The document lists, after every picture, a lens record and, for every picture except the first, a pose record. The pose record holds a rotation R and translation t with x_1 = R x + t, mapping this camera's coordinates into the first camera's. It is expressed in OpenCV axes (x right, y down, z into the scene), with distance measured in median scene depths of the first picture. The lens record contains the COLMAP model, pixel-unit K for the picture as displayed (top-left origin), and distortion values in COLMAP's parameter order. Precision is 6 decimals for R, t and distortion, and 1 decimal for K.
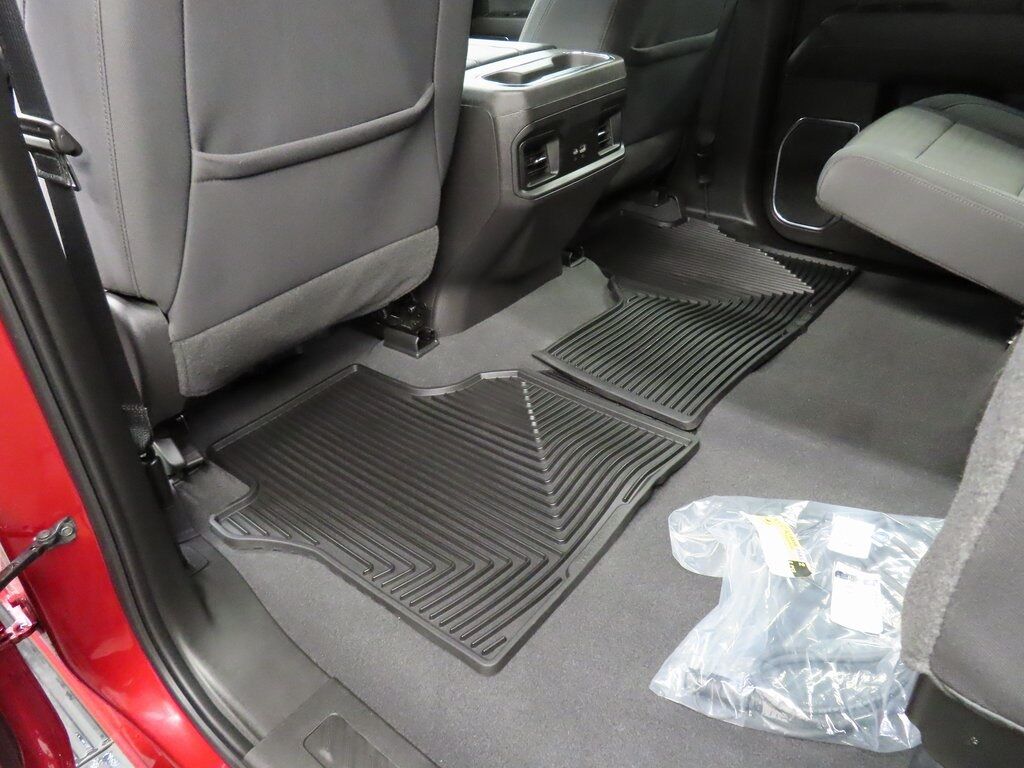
lens RADIAL K [[730.8, 0, 512.0], [0, 730.8, 384.0], [0, 0, 1]] dist [-0.016569, 0.006576]
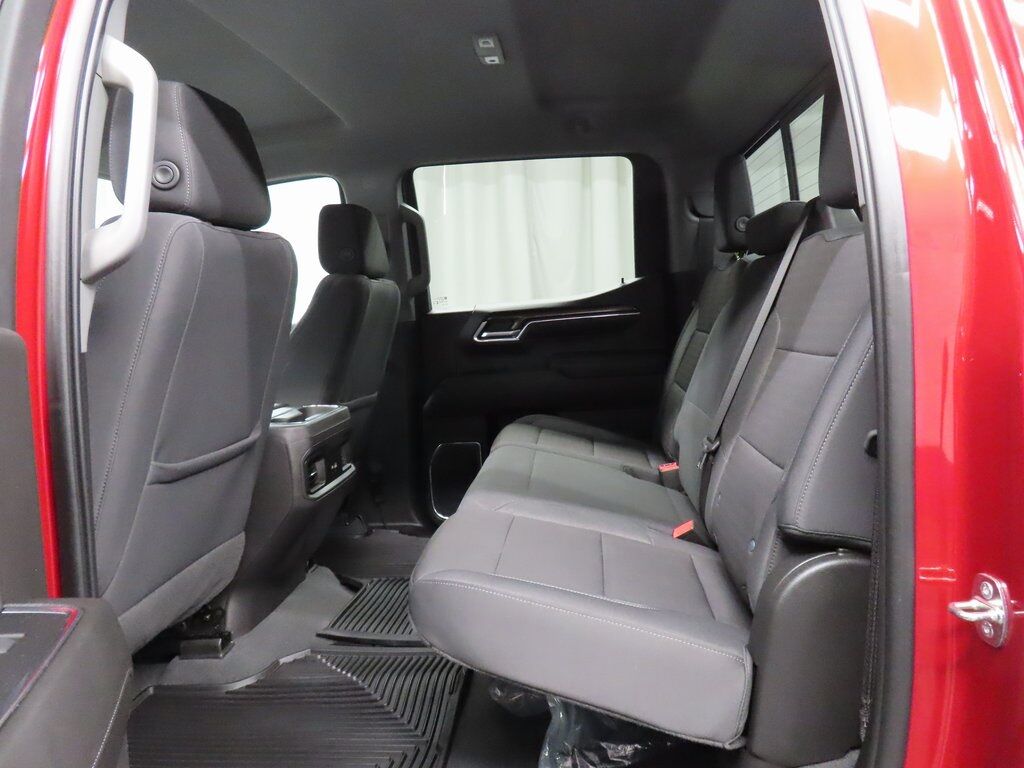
lens RADIAL K [[730.8, 0, 512.0], [0, 730.8, 384.0], [0, 0, 1]] dist [-0.016569, 0.006576]
pose [[0.831535, -0.052541, 0.552982, -0.351394], [0.313115, 0.866618, -0.388499, 0.171380], [-0.458812, 0.496198, 0.737075, -0.230627]]
